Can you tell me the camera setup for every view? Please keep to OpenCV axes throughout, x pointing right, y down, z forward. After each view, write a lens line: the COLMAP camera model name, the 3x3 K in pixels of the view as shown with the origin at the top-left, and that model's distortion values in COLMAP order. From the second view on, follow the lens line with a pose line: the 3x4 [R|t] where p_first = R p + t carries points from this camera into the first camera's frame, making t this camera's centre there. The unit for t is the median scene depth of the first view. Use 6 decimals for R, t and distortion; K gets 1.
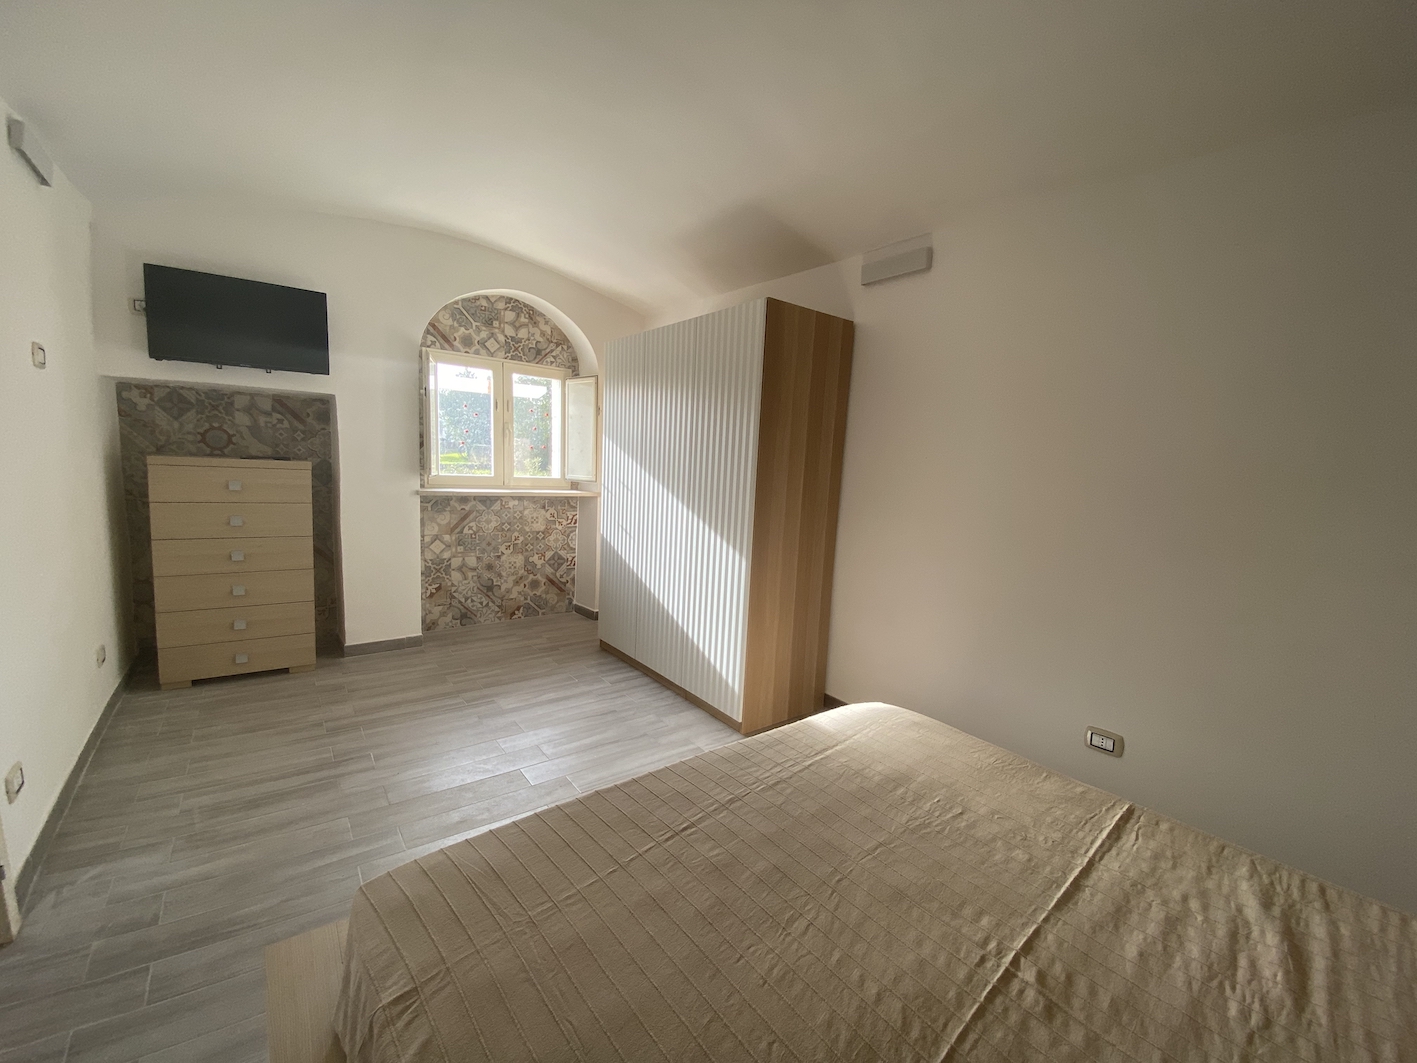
lens RADIAL K [[575.9, 0, 711.3], [0, 575.9, 532.3], [0, 0, 1]] dist [0.060942, -0.044470]
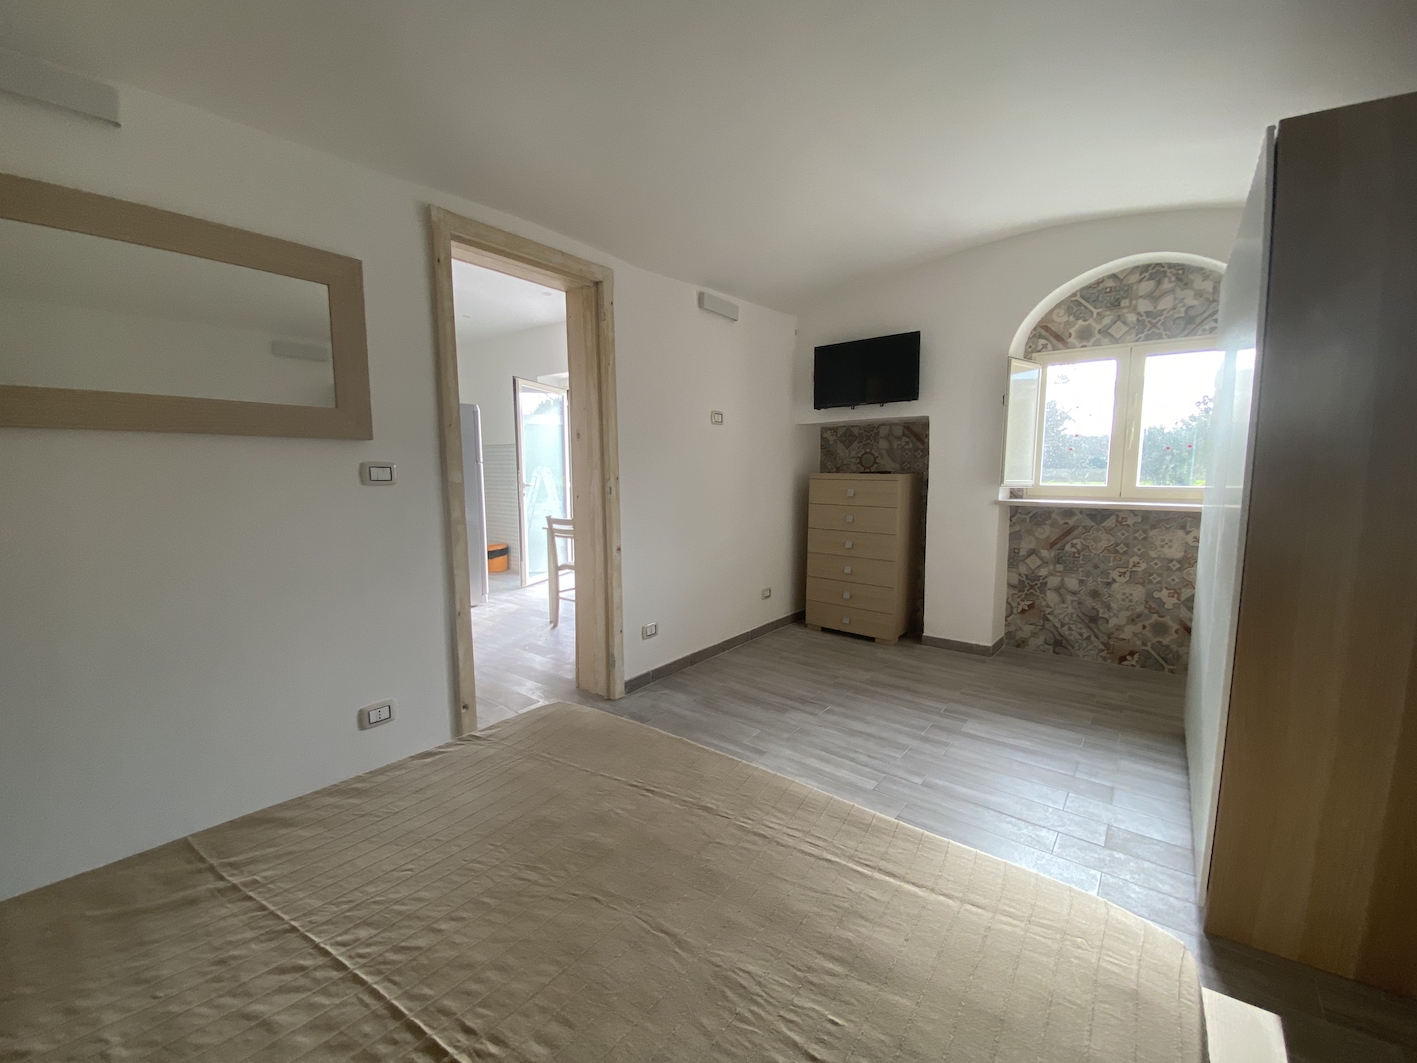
lens RADIAL K [[577.5, 0, 708.5], [0, 577.5, 531.5], [0, 0, 1]] dist [0.017700, -0.021292]
pose [[0.247579, 0.055015, -0.967304, 0.298472], [-0.104811, 0.994048, 0.029710, 0.003692], [0.963182, 0.094028, 0.251872, 0.252693]]
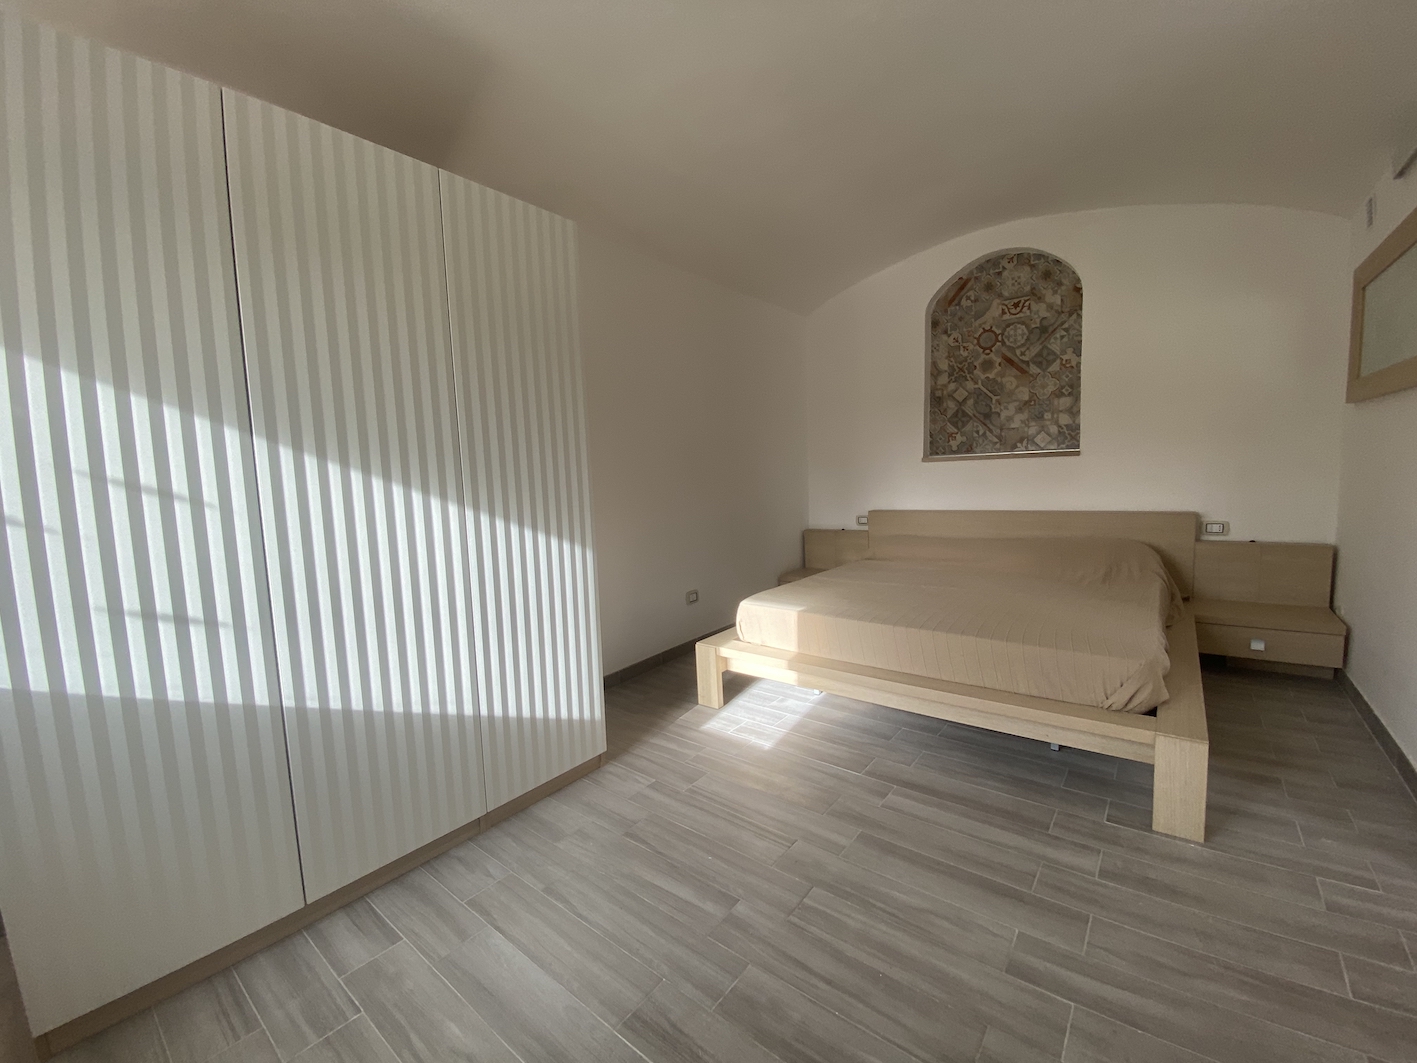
lens RADIAL K [[575.9, 0, 711.3], [0, 575.9, 532.3], [0, 0, 1]] dist [0.060942, -0.044470]
pose [[-0.256137, -0.137706, 0.956781, -0.489309], [0.137145, 0.974611, 0.176987, -0.062725], [-0.956862, 0.176551, -0.230749, 0.668308]]
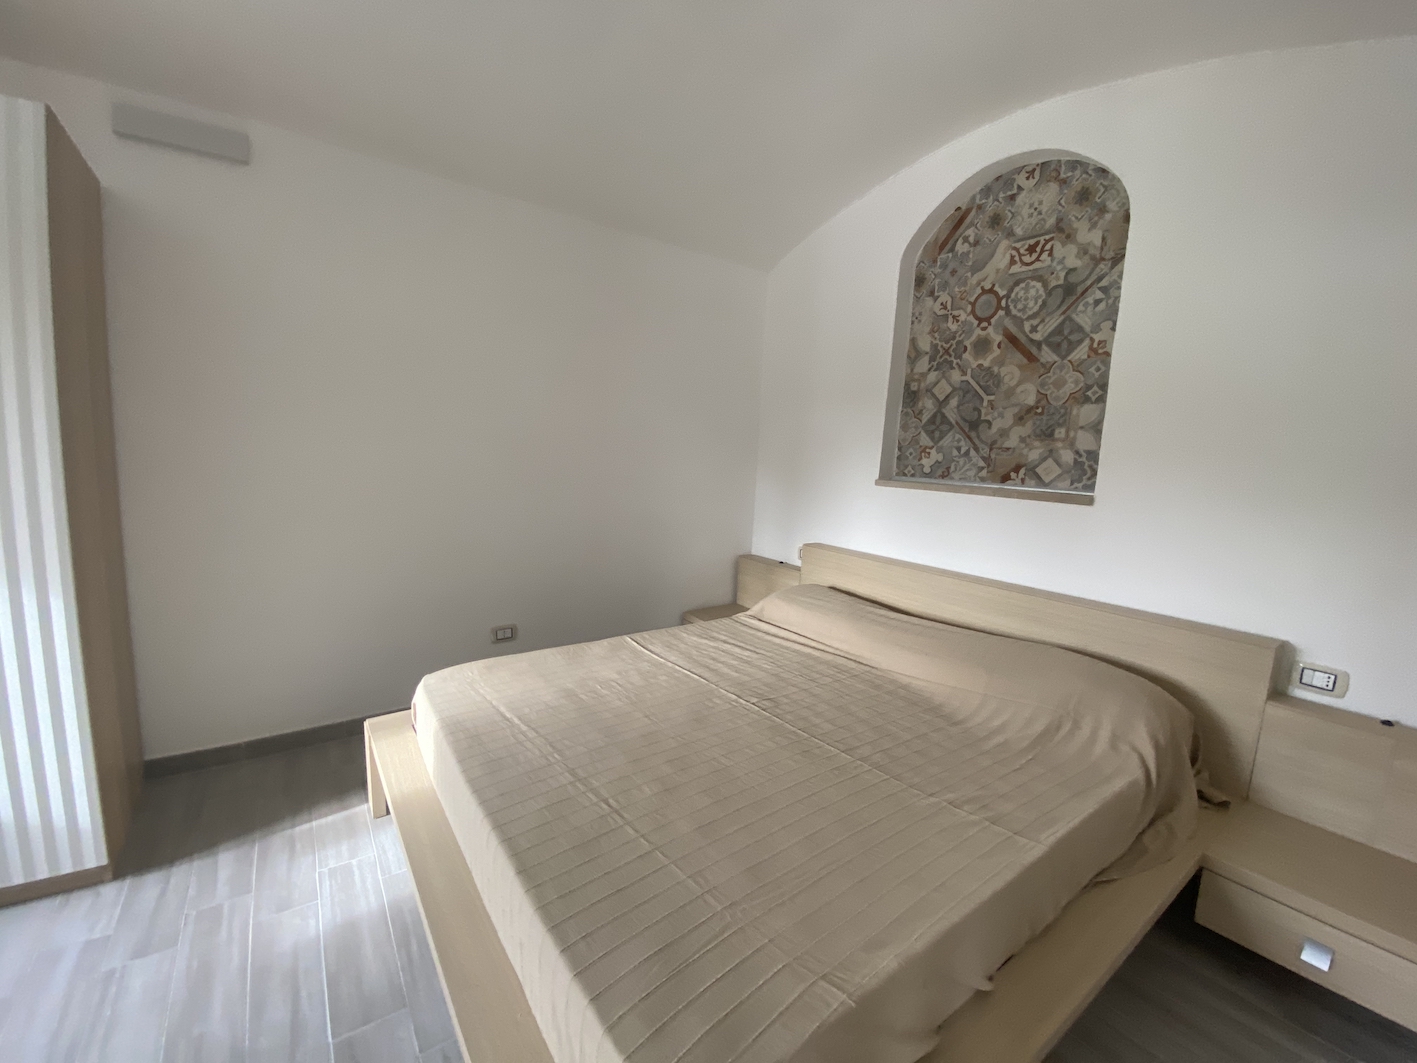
lens RADIAL K [[581.5, 0, 708.5], [0, 581.5, 531.5], [0, 0, 1]] dist [0.044028, -0.028337]
pose [[0.027474, -0.188339, 0.981720, -0.300982], [0.073031, 0.979844, 0.185936, -0.042919], [-0.996951, 0.066588, 0.040675, 0.237812]]
